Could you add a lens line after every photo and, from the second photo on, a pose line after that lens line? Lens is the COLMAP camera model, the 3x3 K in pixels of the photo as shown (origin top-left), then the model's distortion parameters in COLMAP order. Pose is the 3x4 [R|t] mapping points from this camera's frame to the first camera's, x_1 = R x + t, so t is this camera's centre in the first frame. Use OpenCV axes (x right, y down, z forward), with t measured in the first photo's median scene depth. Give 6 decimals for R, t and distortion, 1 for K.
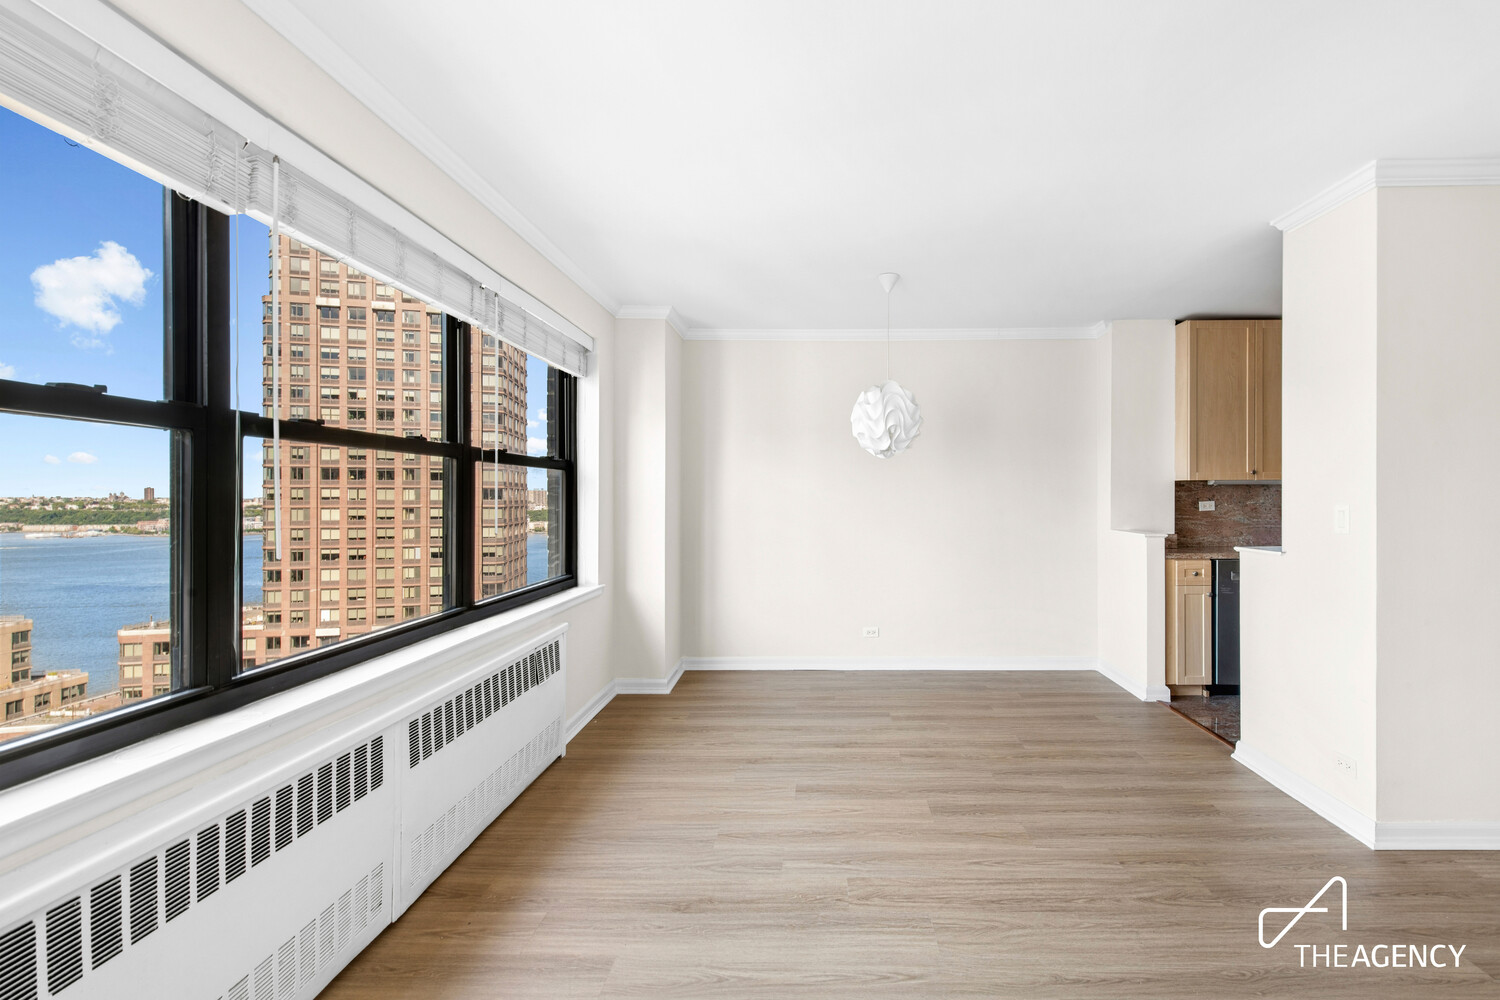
lens RADIAL K [[664.6, 0, 831.9], [0, 664.6, 498.7], [0, 0, 1]] dist [0.006364, -0.000875]
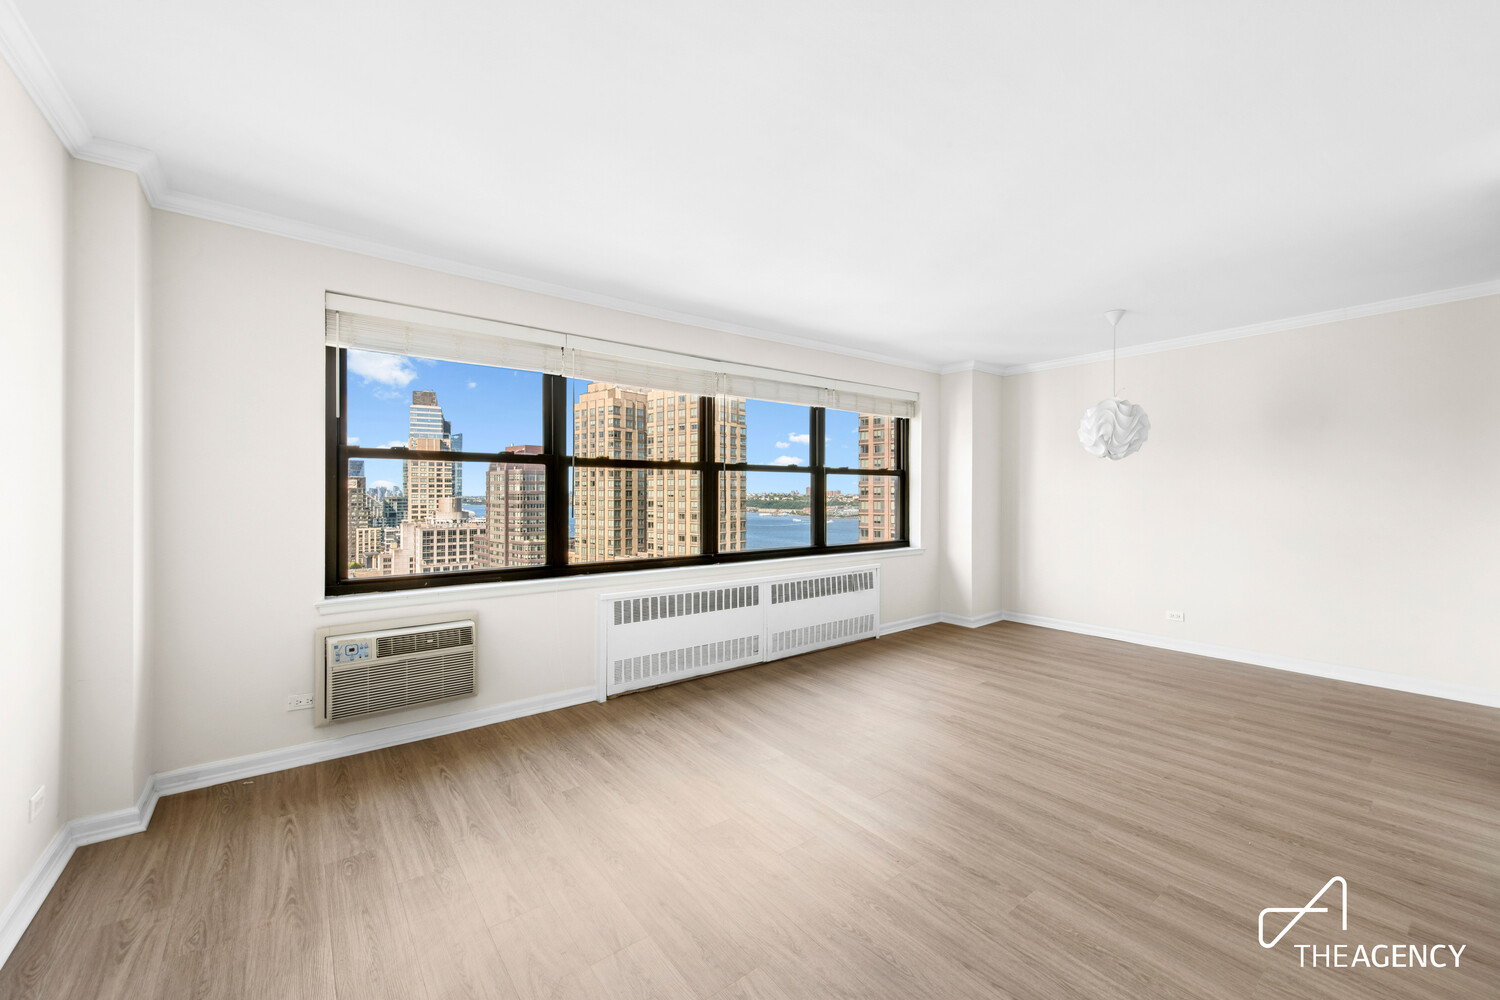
lens RADIAL K [[589.7, 0, 754.5], [0, 589.7, 497.7], [0, 0, 1]] dist [0.001529, -0.000086]
pose [[0.629865, 0.007428, -0.776669, 0.433384], [-0.003411, 0.999971, 0.006797, 0.001427], [0.776697, -0.001632, 0.629872, -0.175221]]
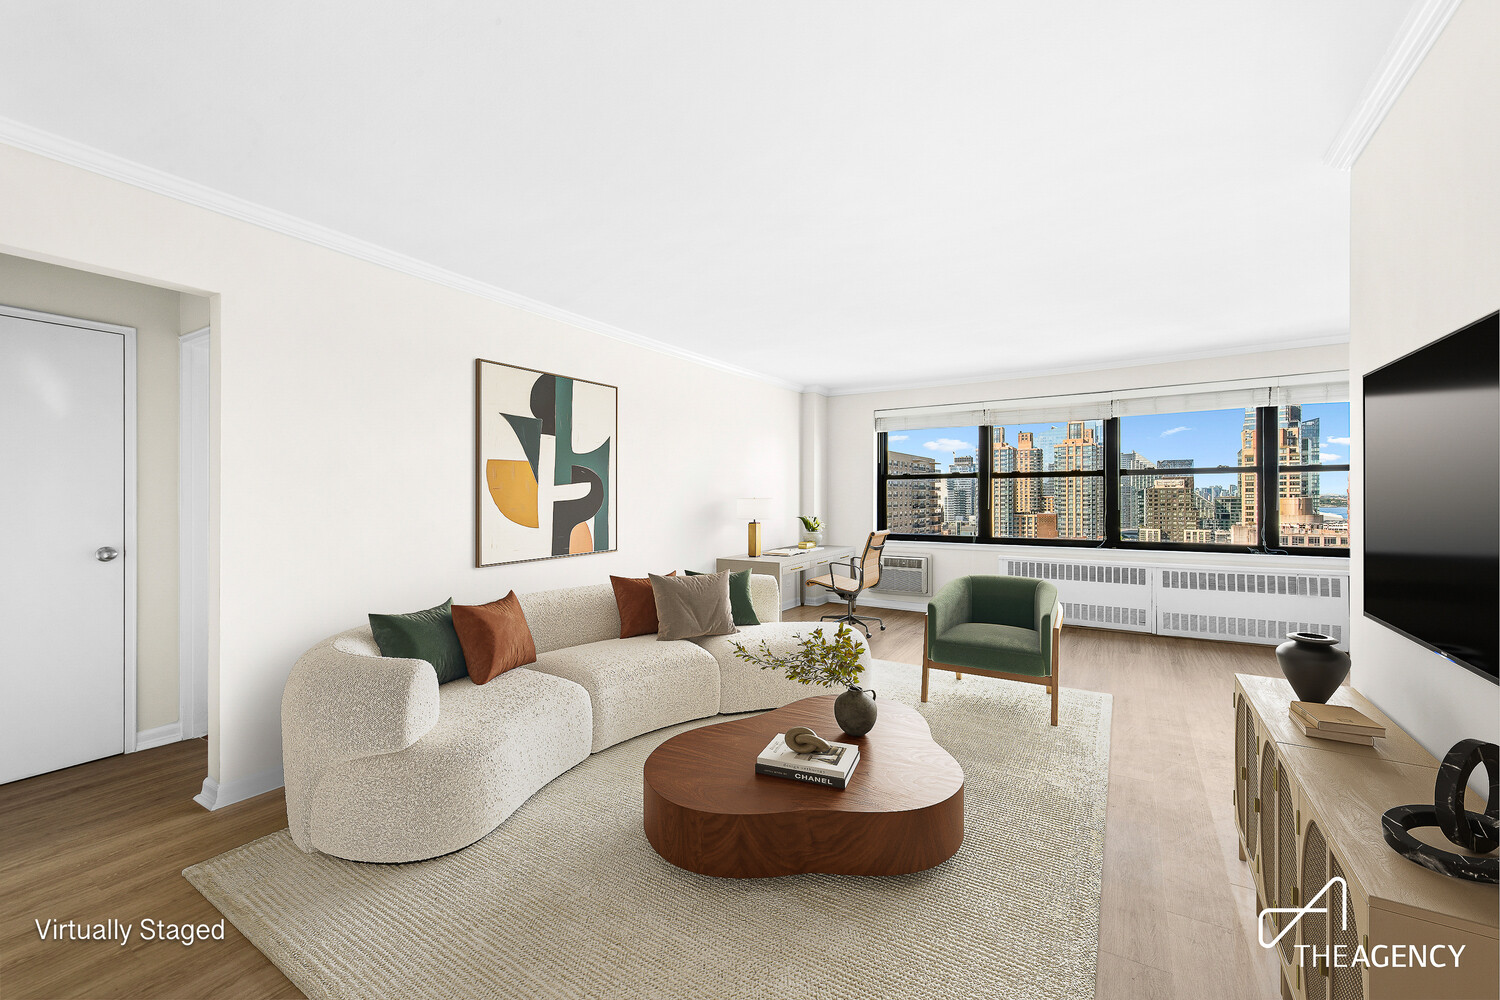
lens RADIAL K [[589.7, 0, 754.5], [0, 589.7, 497.7], [0, 0, 1]] dist [0.001529, -0.000086]
pose [[-0.520743, 0.006893, -0.853686, 1.064017], [0.007067, 0.999968, 0.003764, -0.000296], [0.853684, -0.004073, -0.520775, 0.358236]]
